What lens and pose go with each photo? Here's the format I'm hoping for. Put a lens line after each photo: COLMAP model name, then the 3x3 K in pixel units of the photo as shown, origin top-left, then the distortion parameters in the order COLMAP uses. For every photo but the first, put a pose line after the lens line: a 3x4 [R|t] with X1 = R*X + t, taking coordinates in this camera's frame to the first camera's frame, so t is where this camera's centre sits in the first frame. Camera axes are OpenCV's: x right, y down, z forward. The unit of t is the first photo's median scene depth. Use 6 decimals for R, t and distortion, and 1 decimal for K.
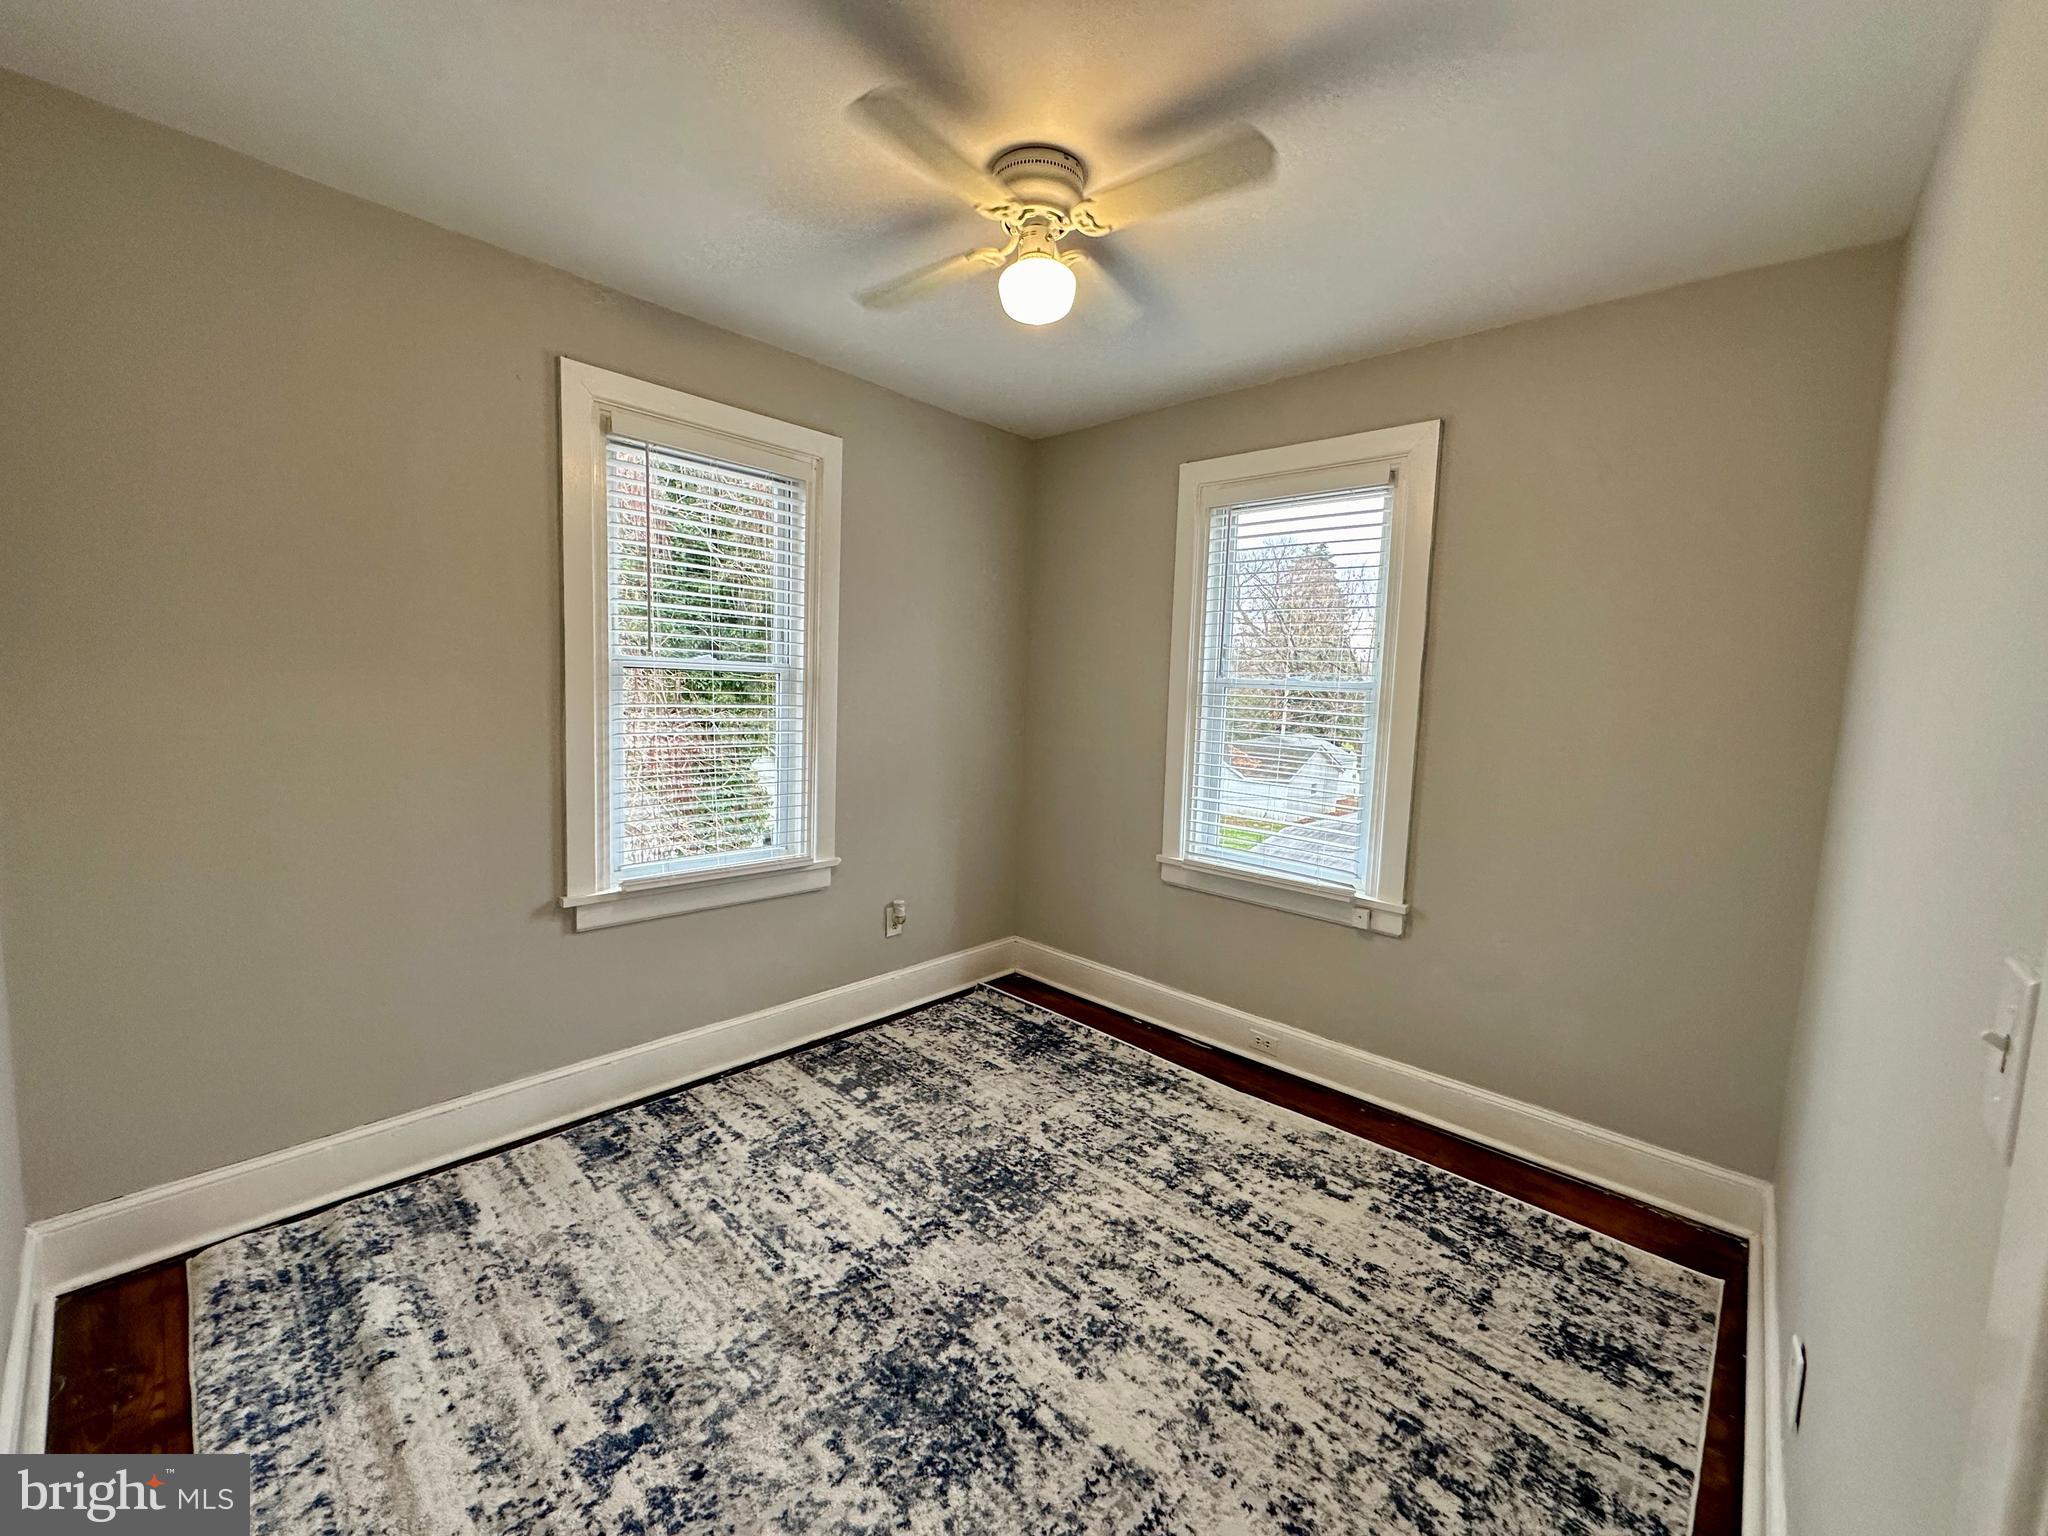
lens RADIAL K [[815.1, 0, 1031.0], [0, 815.1, 761.7], [0, 0, 1]] dist [-0.003400, 0.001085]
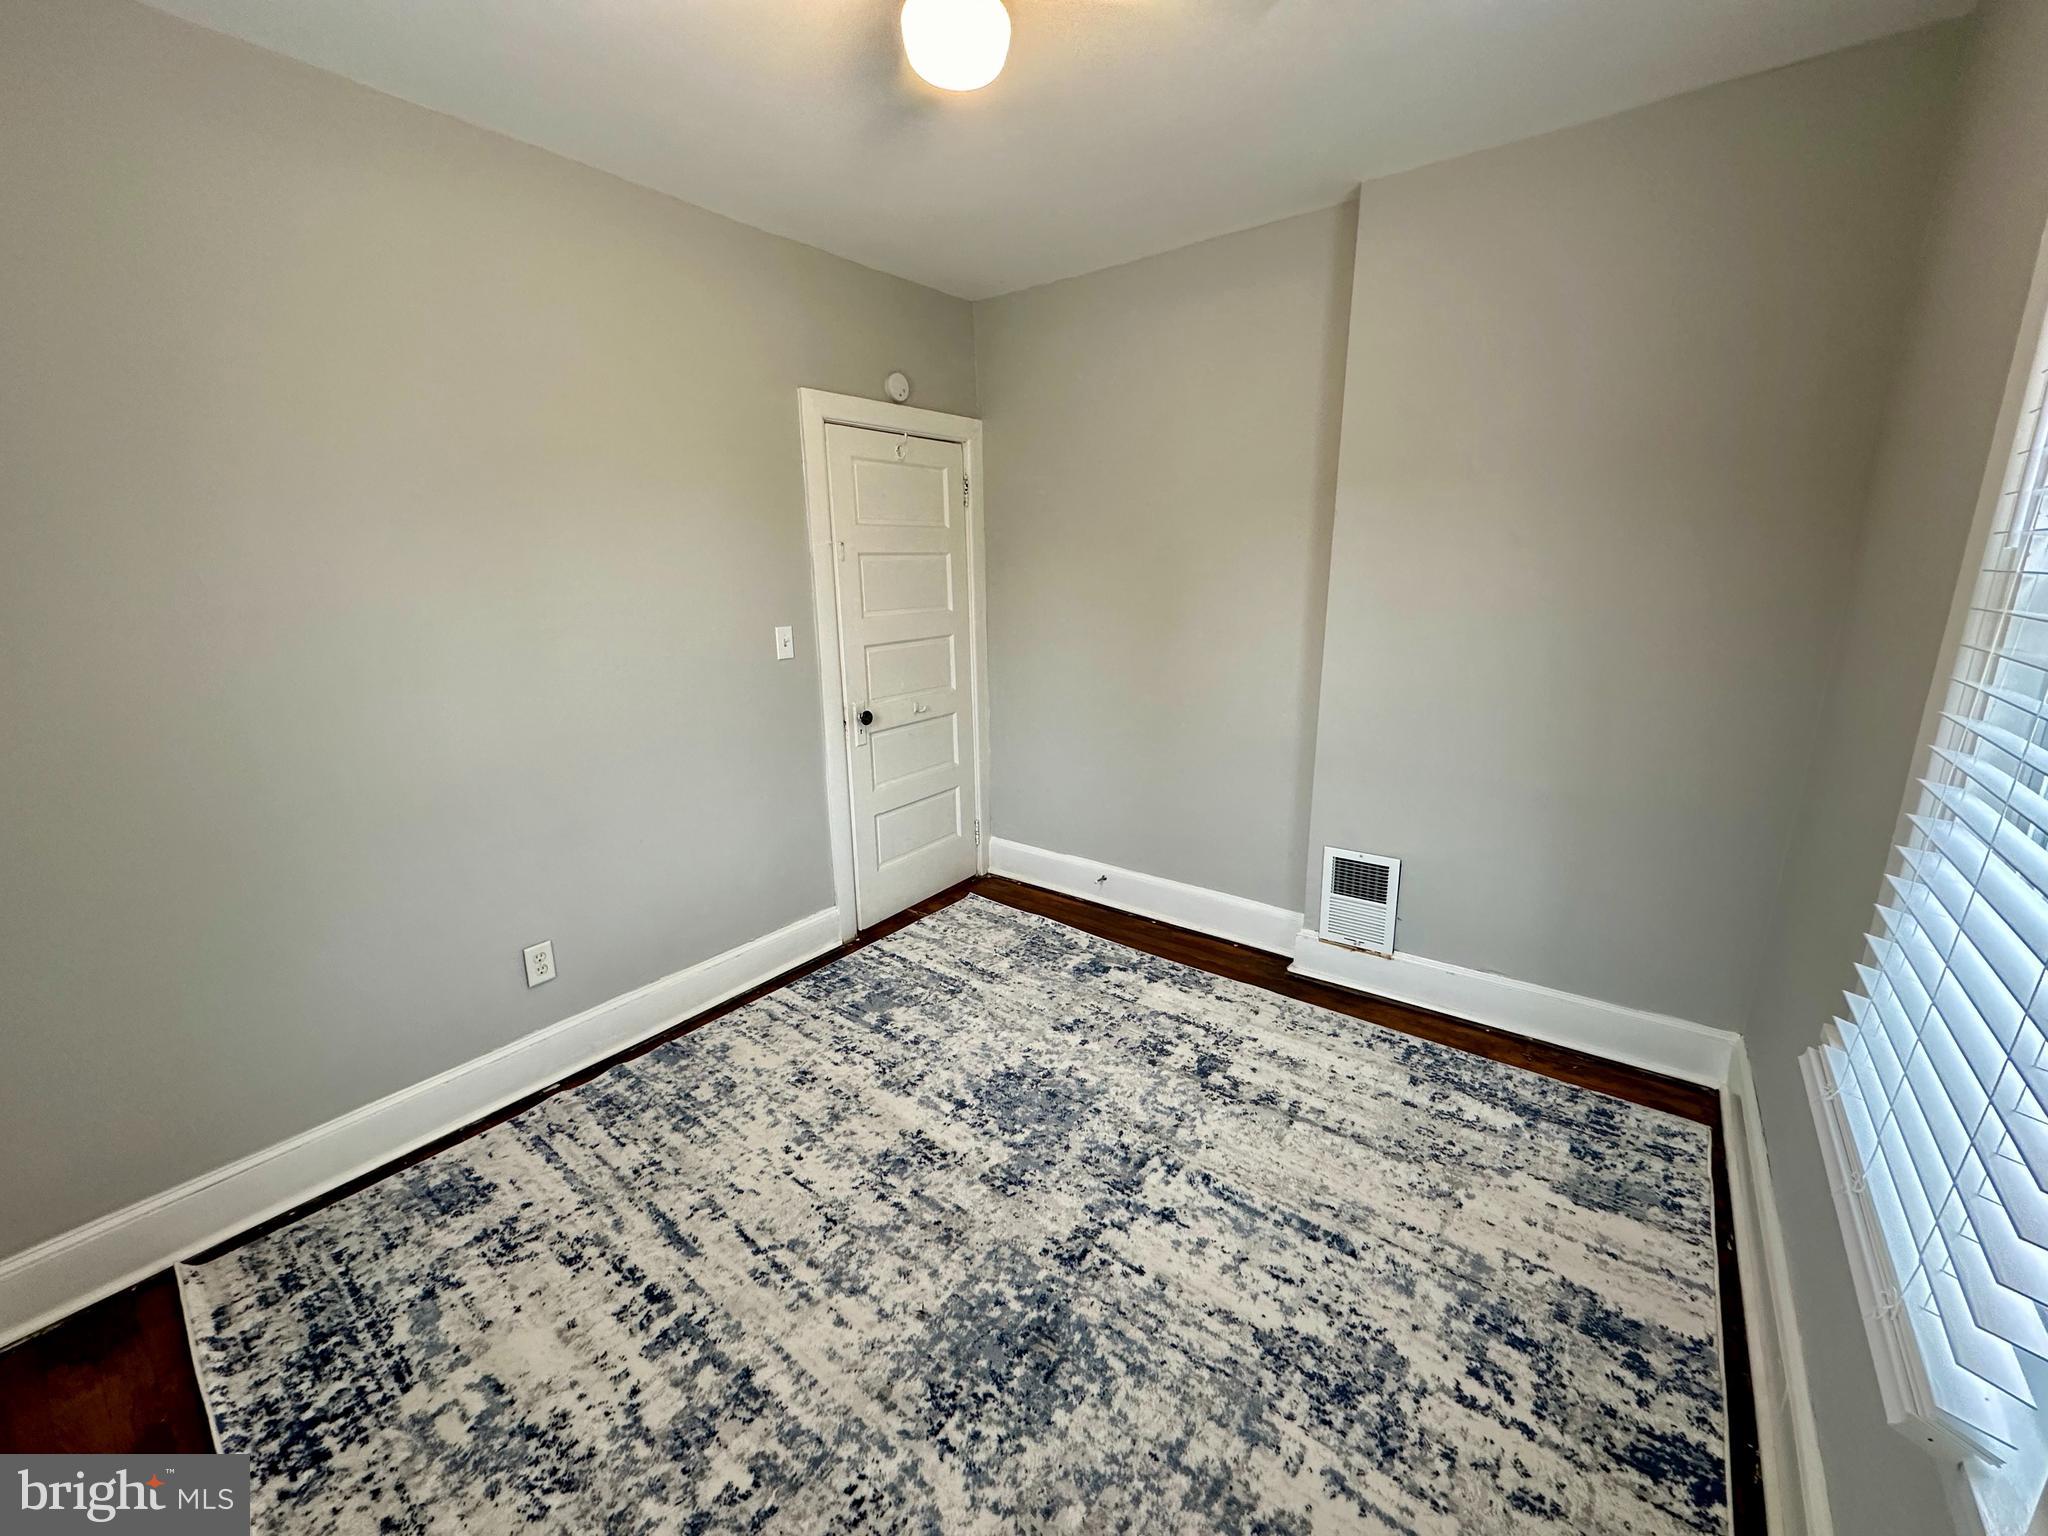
lens RADIAL K [[815.1, 0, 1018.4], [0, 815.1, 768.1], [0, 0, 1]] dist [-0.003400, 0.001085]
pose [[-0.996425, -0.000898, -0.084473, 0.011011], [-0.028980, 0.942894, 0.331828, -0.186687], [0.079351, 0.333090, -0.939550, 1.687660]]
